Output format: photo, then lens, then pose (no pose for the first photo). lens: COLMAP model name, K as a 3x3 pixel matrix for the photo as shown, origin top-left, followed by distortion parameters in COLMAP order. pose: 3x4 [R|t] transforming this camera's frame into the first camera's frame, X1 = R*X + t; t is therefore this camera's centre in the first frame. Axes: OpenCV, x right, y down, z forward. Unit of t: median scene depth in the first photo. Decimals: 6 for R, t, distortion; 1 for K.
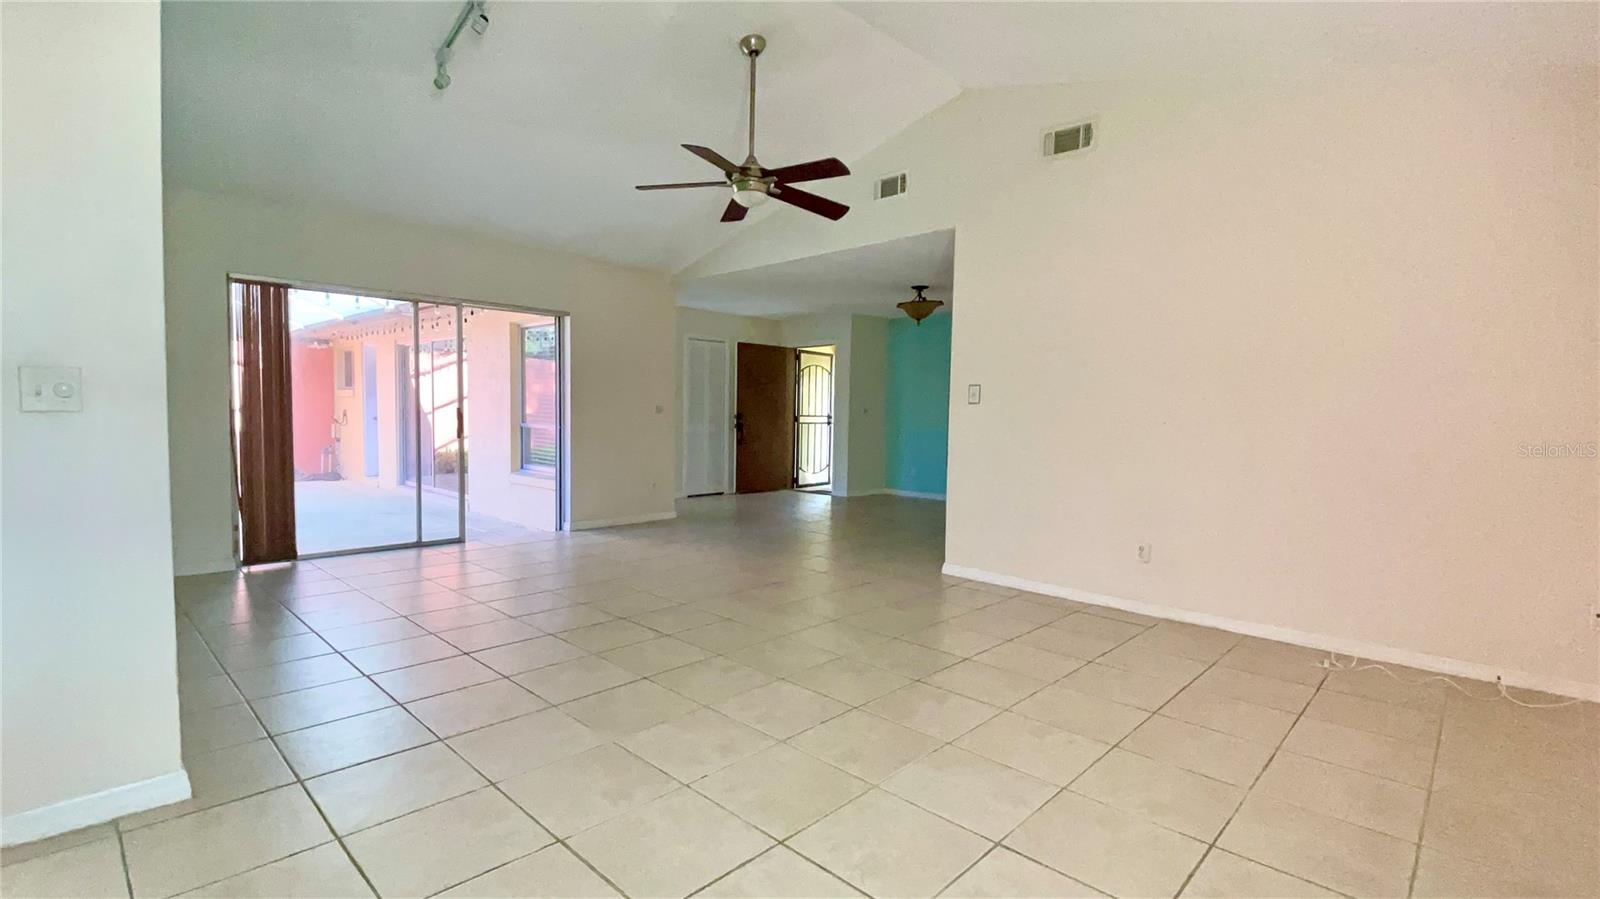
lens RADIAL K [[726.8, 0, 797.0], [0, 726.8, 454.8], [0, 0, 1]] dist [0.063103, -0.045059]
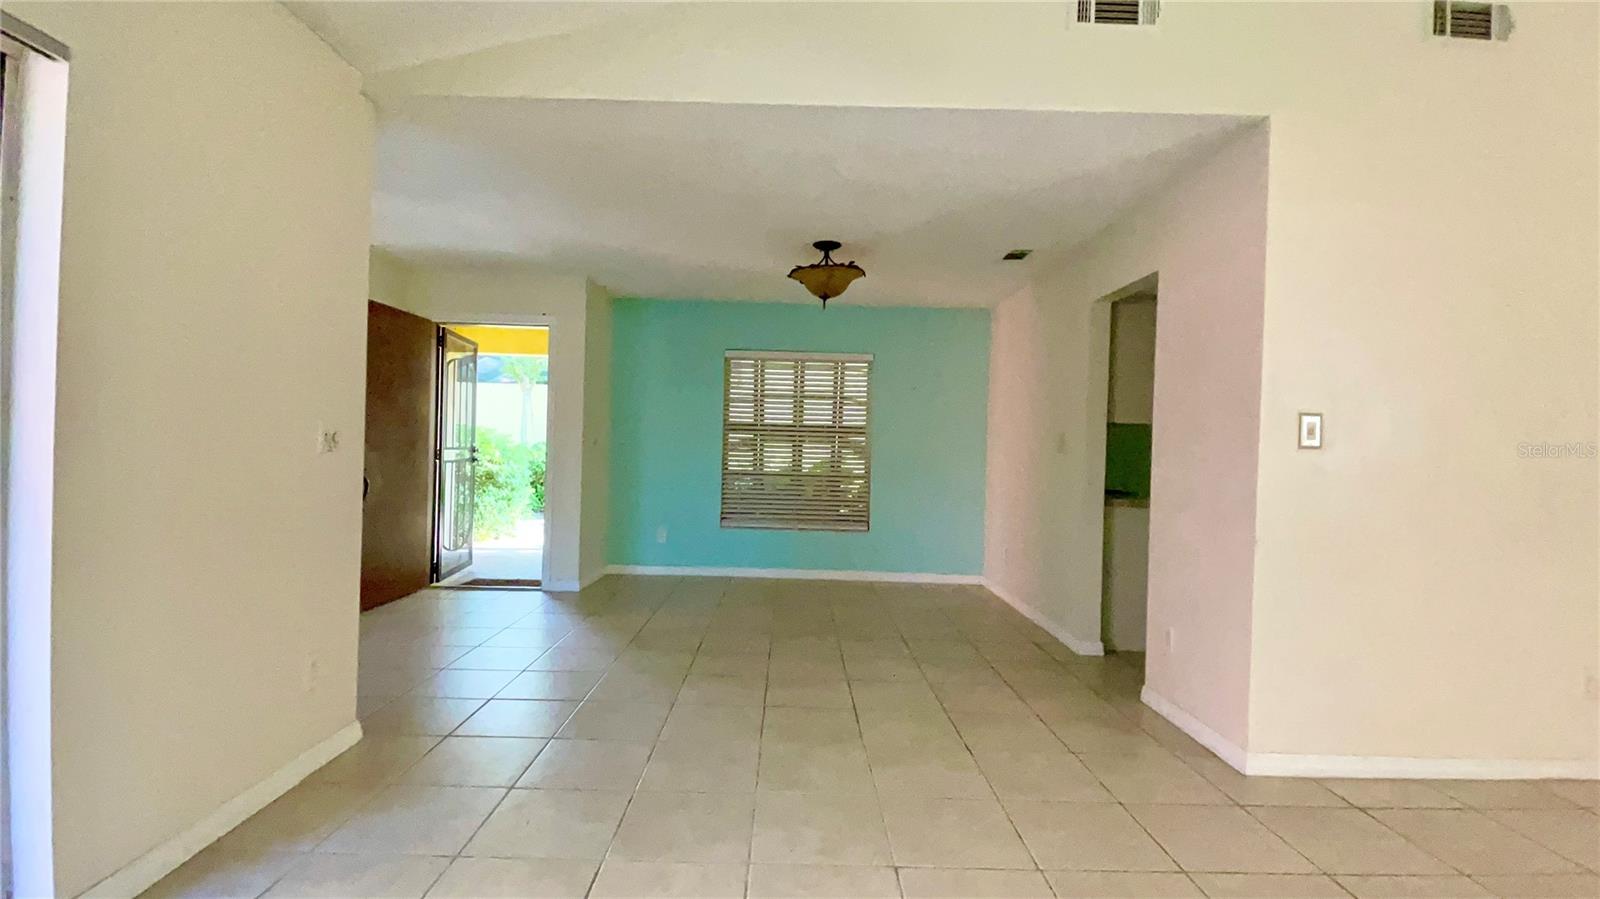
lens RADIAL K [[726.8, 0, 797.0], [0, 726.8, 454.8], [0, 0, 1]] dist [0.063103, -0.045059]
pose [[0.712713, -0.002515, 0.701451, -0.275465], [0.024764, 0.999460, -0.021578, -0.041918], [-0.701019, 0.032749, 0.712391, 0.586592]]
